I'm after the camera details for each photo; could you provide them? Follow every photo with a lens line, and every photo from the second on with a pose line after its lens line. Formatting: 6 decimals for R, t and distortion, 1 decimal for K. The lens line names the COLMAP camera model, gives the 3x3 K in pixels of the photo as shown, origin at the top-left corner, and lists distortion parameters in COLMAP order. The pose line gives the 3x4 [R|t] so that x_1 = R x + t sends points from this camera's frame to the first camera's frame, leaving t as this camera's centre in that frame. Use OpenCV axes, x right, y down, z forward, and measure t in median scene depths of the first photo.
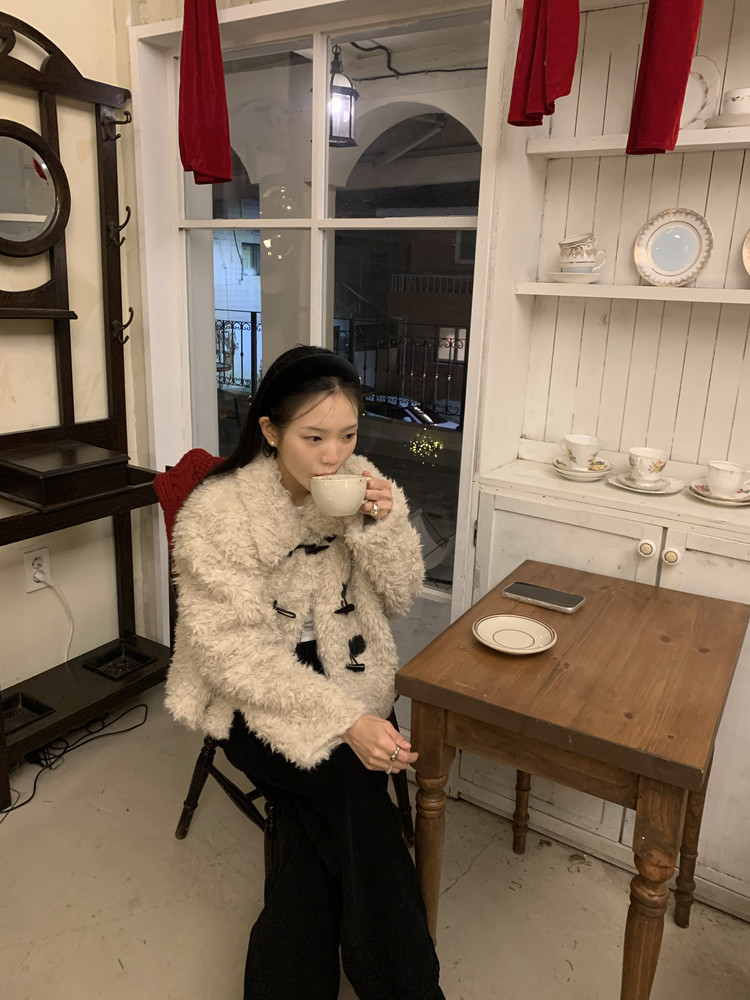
lens RADIAL K [[733.5, 0, 375.0], [0, 733.5, 500.0], [0, 0, 1]] dist [-0.002408, -0.000164]
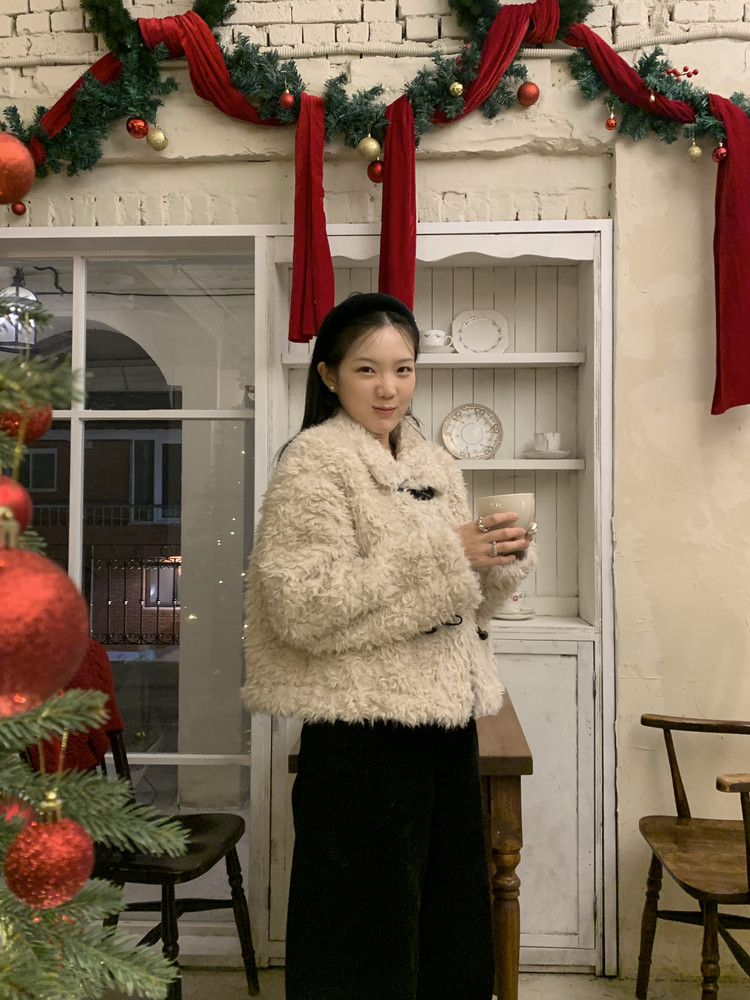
lens RADIAL K [[733.5, 0, 375.0], [0, 733.5, 500.0], [0, 0, 1]] dist [-0.002408, -0.000164]
pose [[0.873838, -0.034853, 0.484967, -0.238832], [0.162267, 0.961147, -0.223307, 0.057035], [-0.458342, 0.273828, 0.845542, -0.073886]]
